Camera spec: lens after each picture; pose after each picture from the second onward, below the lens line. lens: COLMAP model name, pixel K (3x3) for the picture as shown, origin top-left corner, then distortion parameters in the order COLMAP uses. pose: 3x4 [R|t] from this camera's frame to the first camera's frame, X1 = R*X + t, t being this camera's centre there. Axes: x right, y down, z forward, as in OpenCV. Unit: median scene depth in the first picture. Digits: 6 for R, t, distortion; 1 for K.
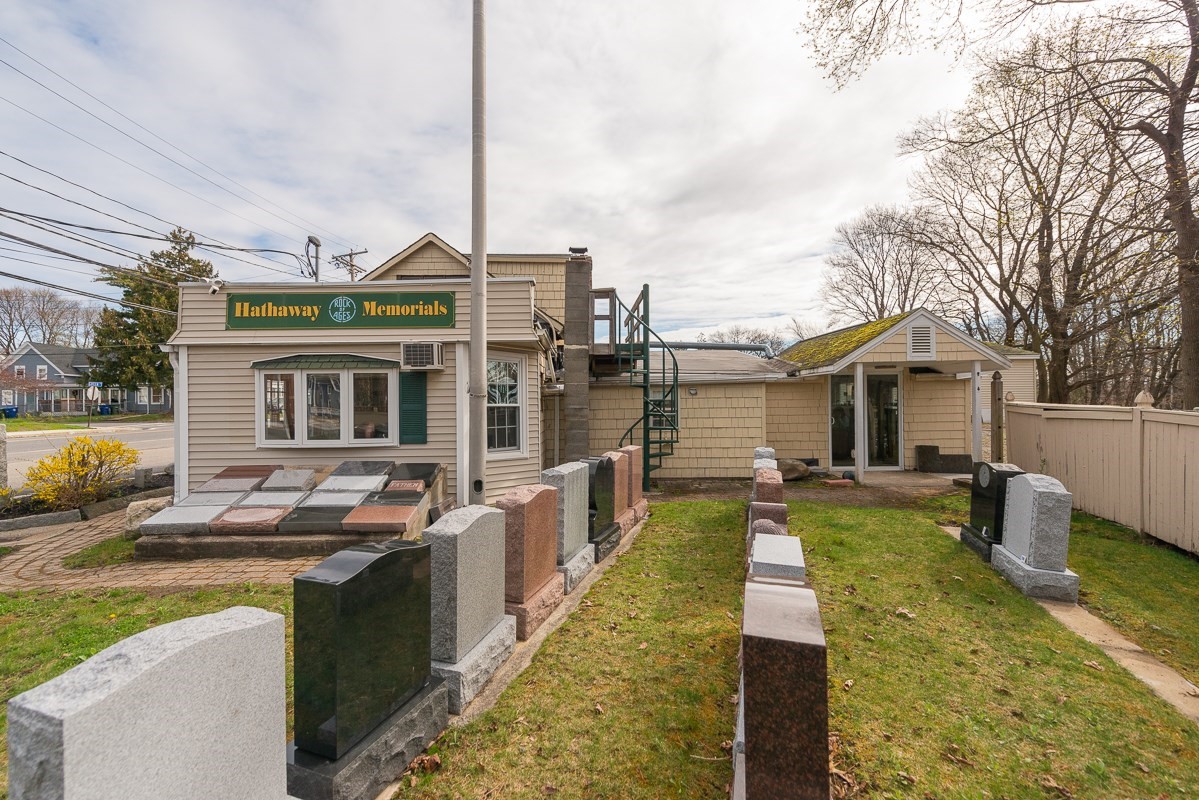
lens RADIAL K [[484.6, 0, 598.5], [0, 484.6, 402.1], [0, 0, 1]] dist [0.017893, -0.005375]
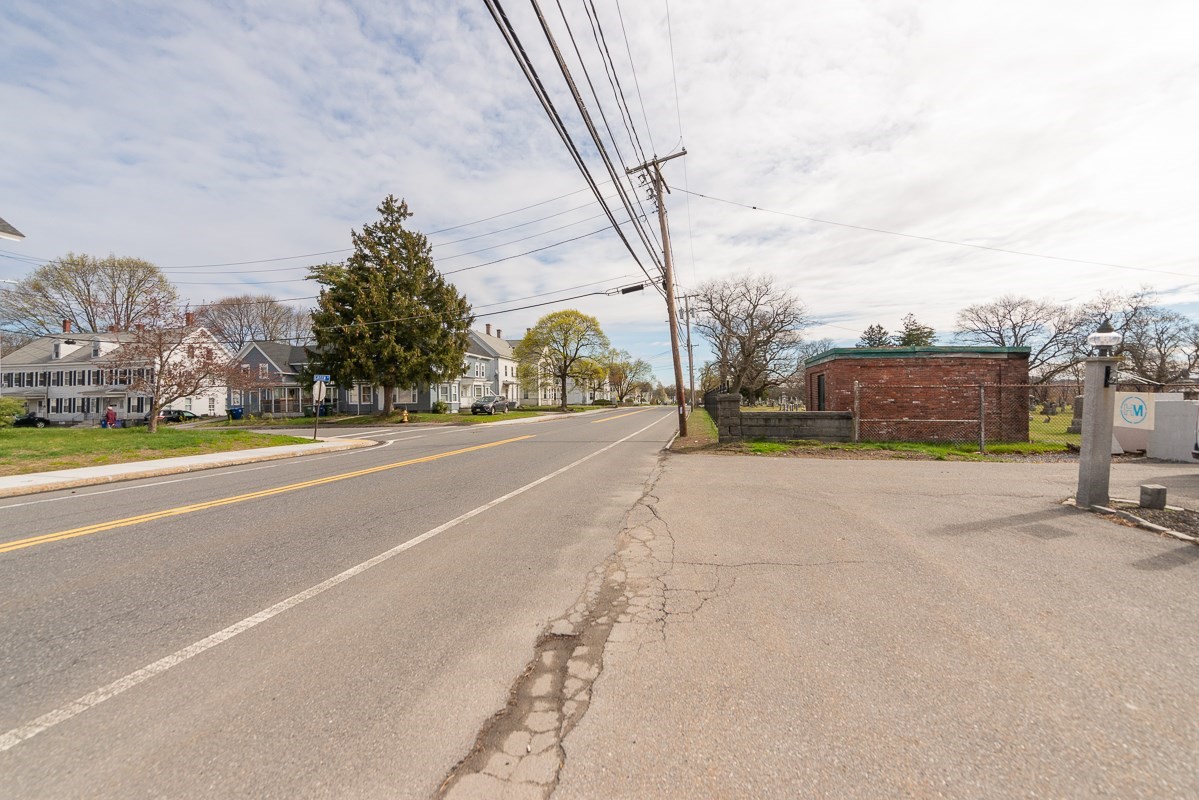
lens RADIAL K [[484.6, 0, 598.5], [0, 484.6, 402.1], [0, 0, 1]] dist [0.017893, -0.005375]
pose [[0.969159, -0.001534, -0.246432, -0.300188], [0.002887, 0.999983, 0.005129, -0.002964], [0.246420, -0.005682, 0.969146, 0.269303]]
